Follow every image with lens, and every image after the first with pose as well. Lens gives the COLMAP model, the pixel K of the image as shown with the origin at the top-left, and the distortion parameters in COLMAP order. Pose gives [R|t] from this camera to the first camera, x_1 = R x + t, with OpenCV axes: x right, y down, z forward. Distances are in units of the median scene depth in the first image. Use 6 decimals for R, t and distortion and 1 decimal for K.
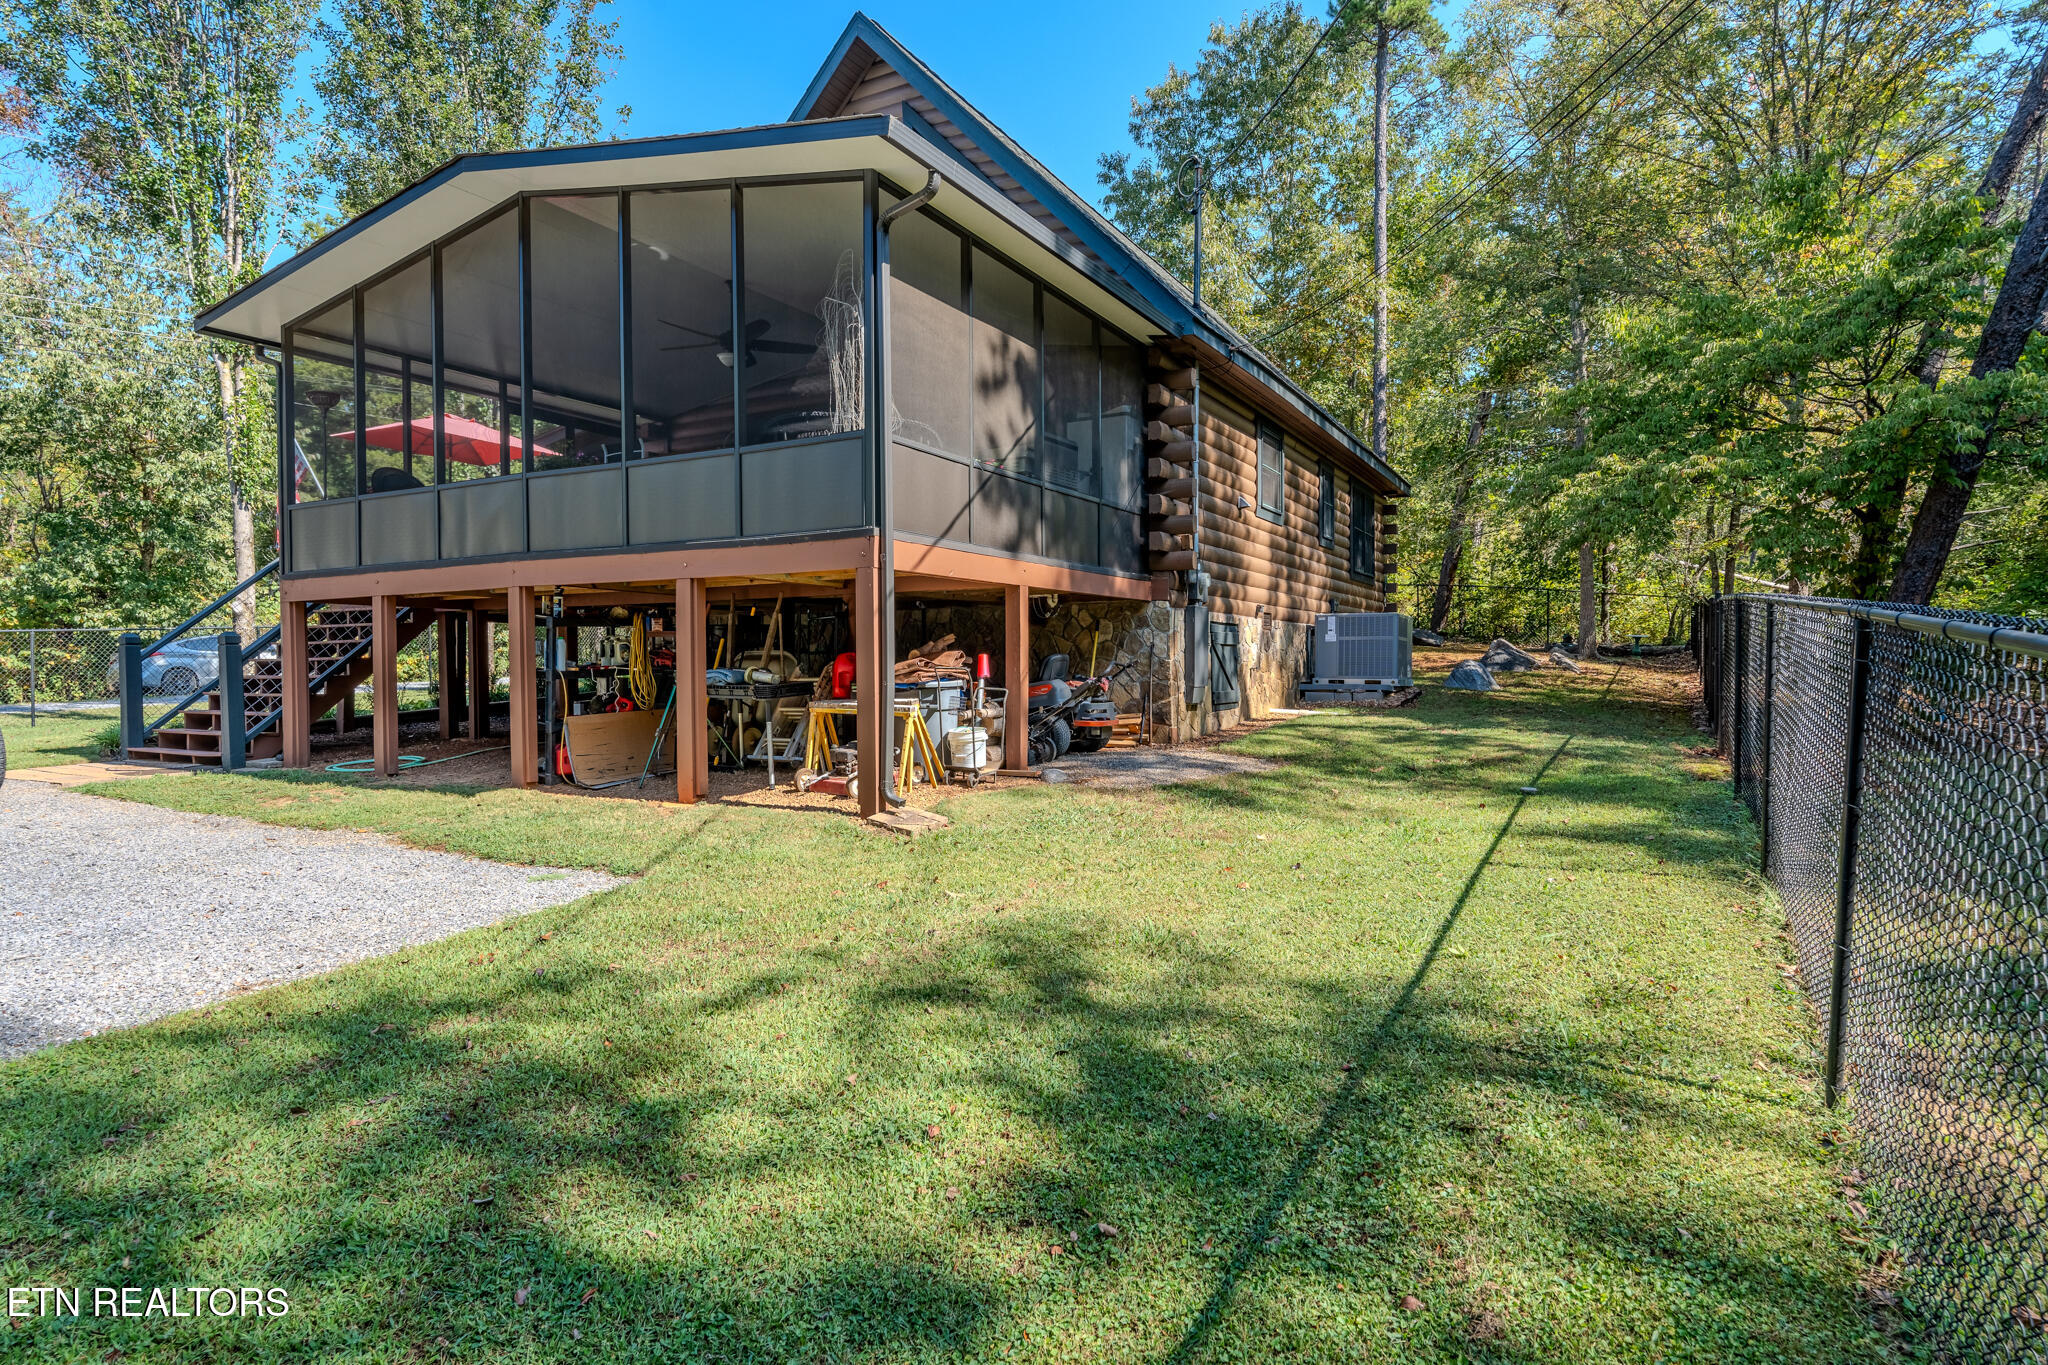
lens RADIAL K [[1116.4, 0, 1026.6], [0, 1116.4, 680.7], [0, 0, 1]] dist [-0.001962, -0.000428]
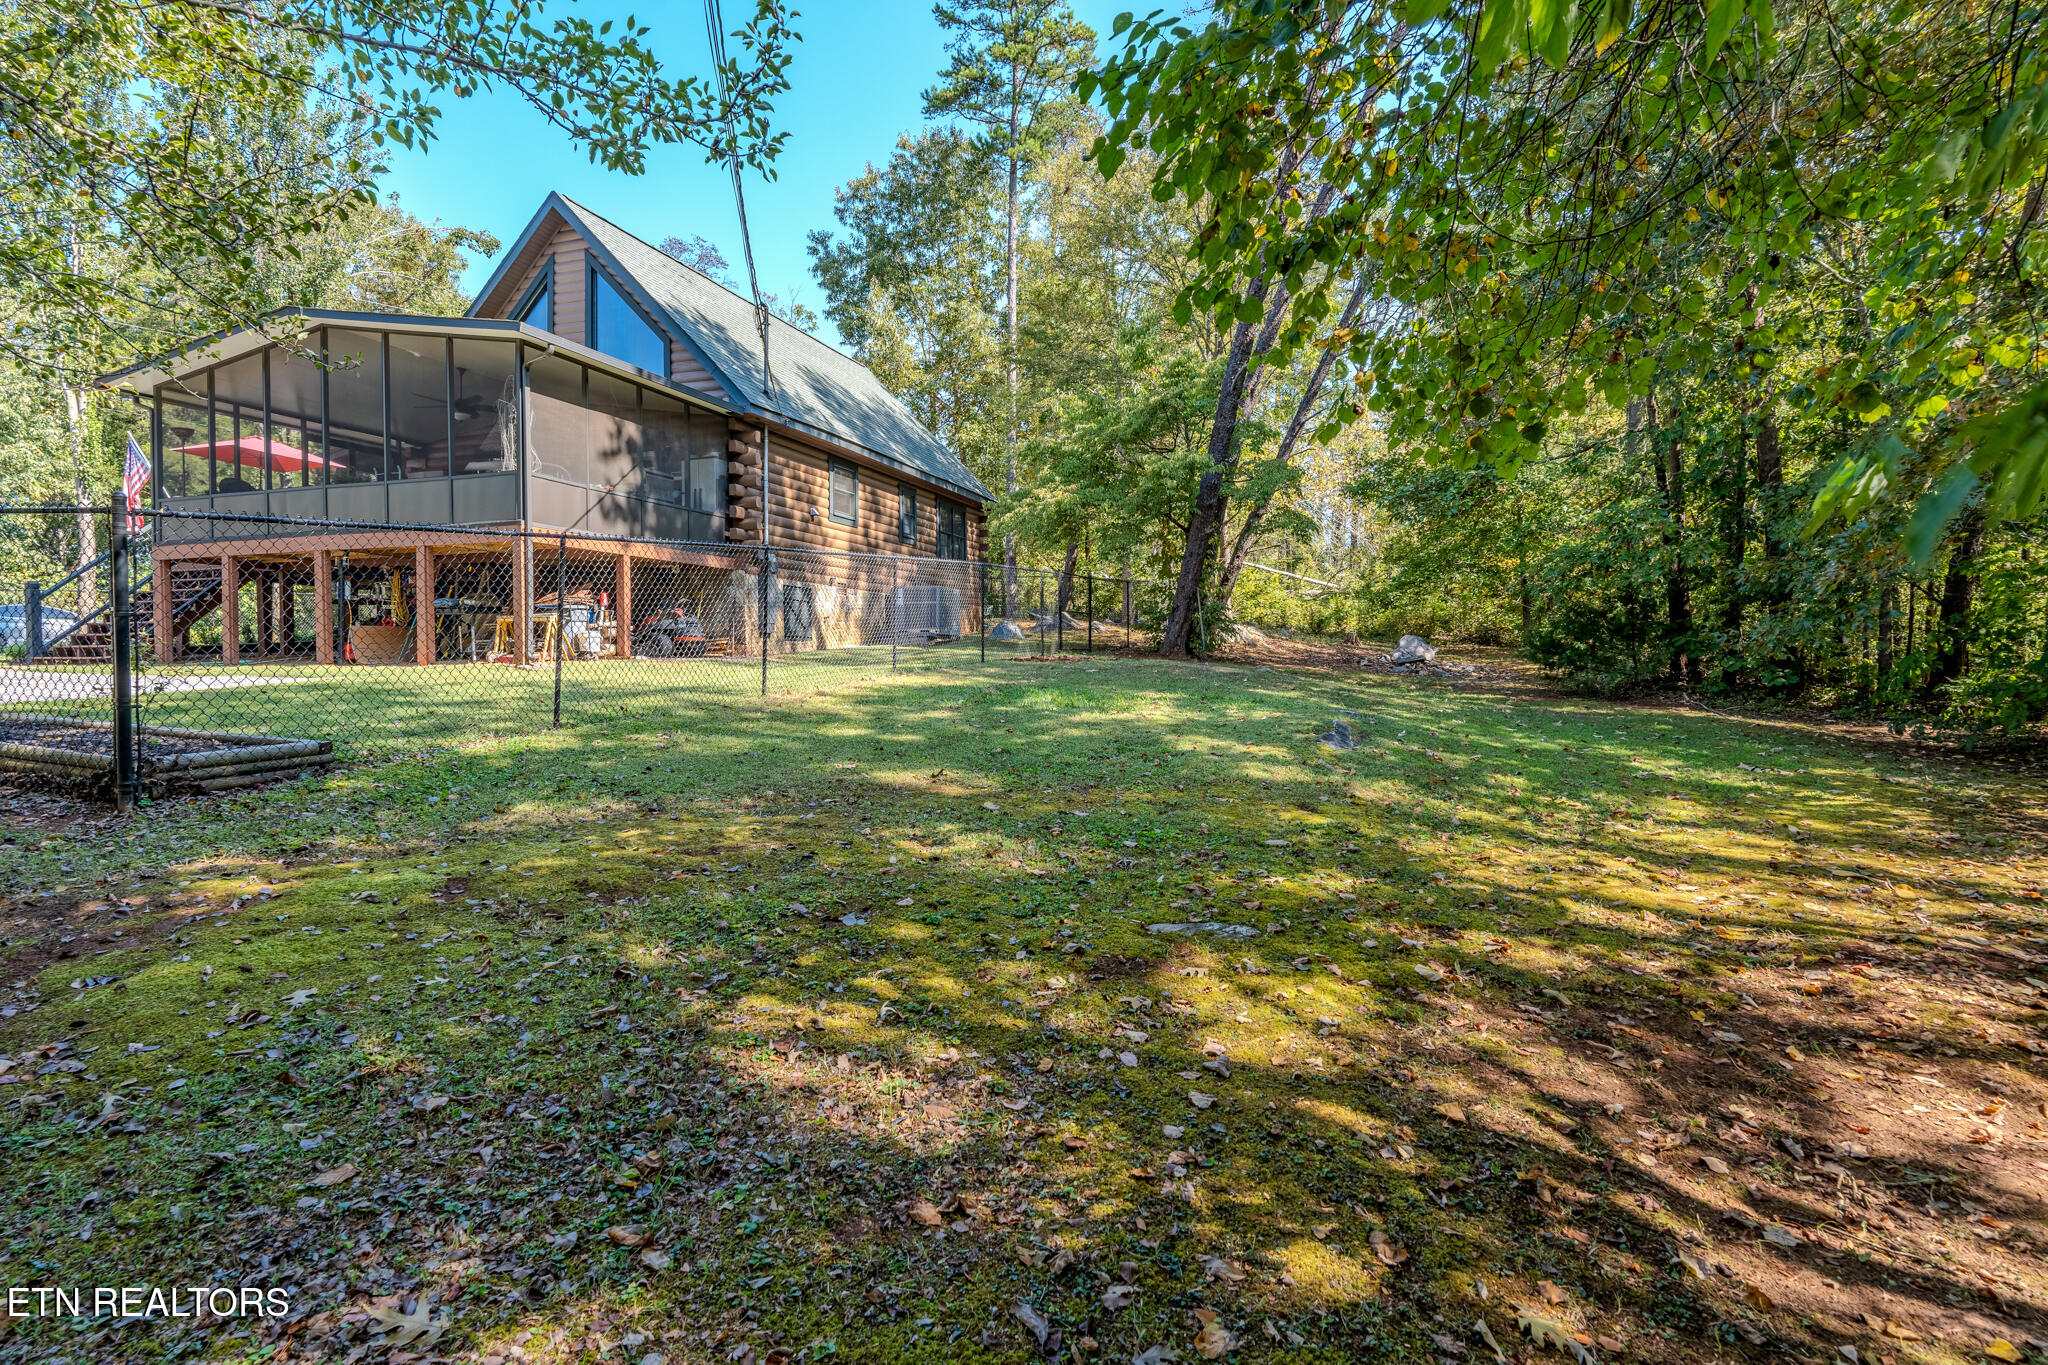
lens RADIAL K [[1088.9, 0, 1022.5], [0, 1088.9, 685.4], [0, 0, 1]] dist [0.001631, 0.000552]
pose [[0.986431, -0.002434, 0.164158, 0.282000], [0.002006, 0.999994, 0.002777, 0.101655], [-0.164164, -0.002410, 0.986430, -0.702018]]
